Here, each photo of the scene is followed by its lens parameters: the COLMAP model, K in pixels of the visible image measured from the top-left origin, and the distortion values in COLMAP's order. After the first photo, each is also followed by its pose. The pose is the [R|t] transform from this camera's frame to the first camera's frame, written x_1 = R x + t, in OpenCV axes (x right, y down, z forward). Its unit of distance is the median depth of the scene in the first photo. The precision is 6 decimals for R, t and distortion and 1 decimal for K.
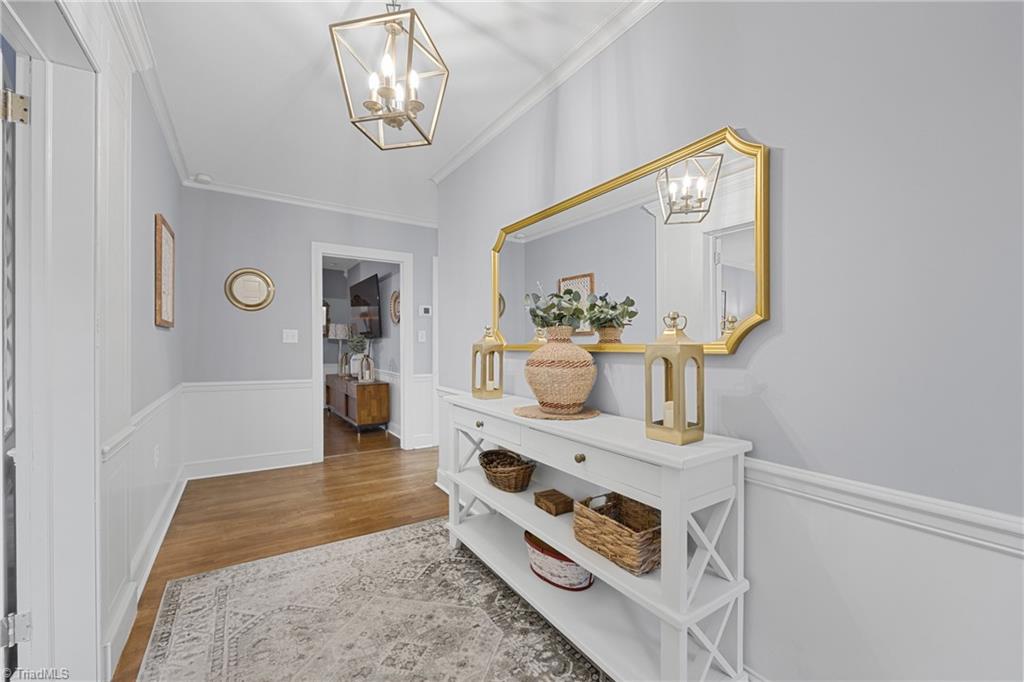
lens RADIAL K [[406.2, 0, 507.5], [0, 406.2, 346.9], [0, 0, 1]] dist [-0.008329, 0.000699]
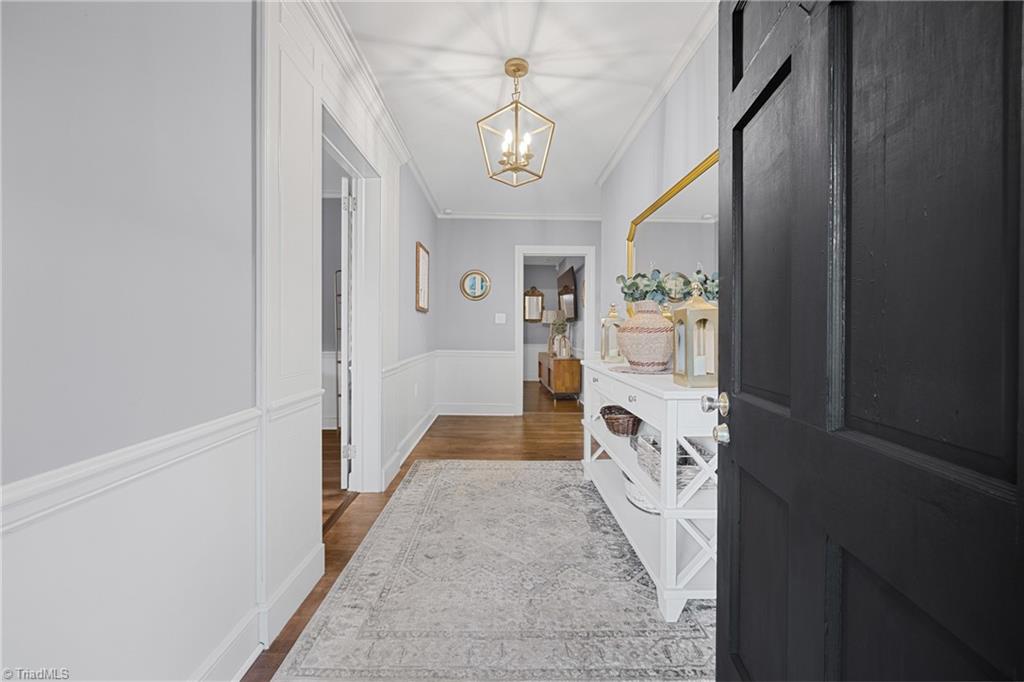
lens RADIAL K [[406.2, 0, 510.2], [0, 406.2, 339.7], [0, 0, 1]] dist [-0.008329, 0.000699]
pose [[0.849444, 0.014249, -0.527487, 0.344674], [-0.008494, 0.999875, 0.013331, 0.044368], [0.527611, -0.006843, 0.849459, -0.211000]]
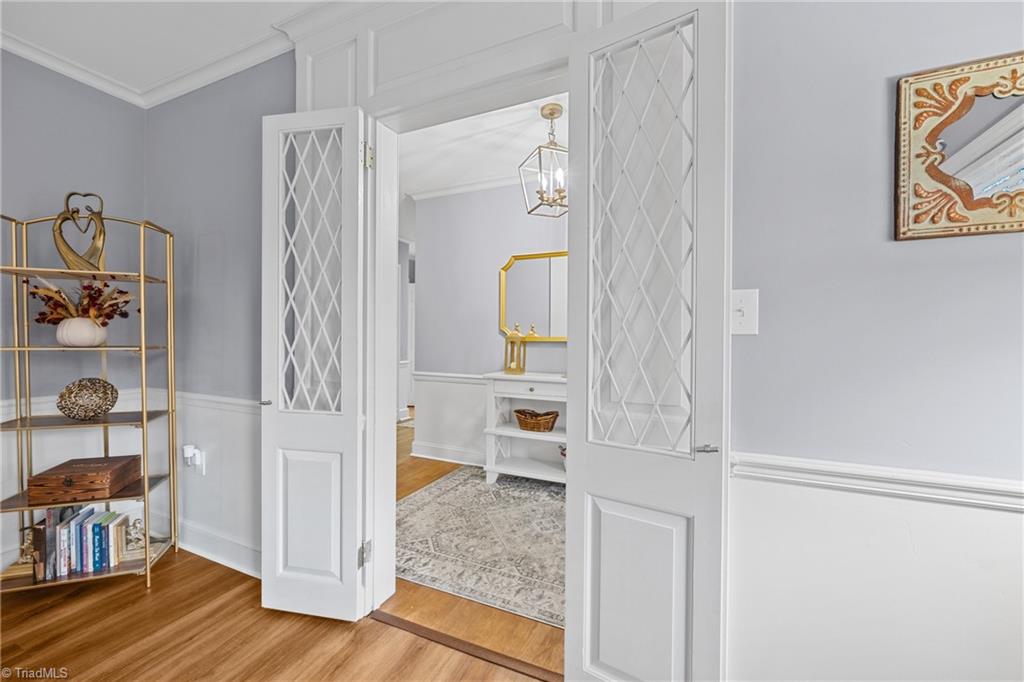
lens RADIAL K [[406.2, 0, 507.7], [0, 406.2, 337.7], [0, 0, 1]] dist [-0.008329, 0.000699]
pose [[0.838590, 0.006320, 0.544726, -0.886558], [-0.004368, 0.999979, -0.004879, 0.004957], [-0.544745, 0.001712, 0.838600, -0.206000]]
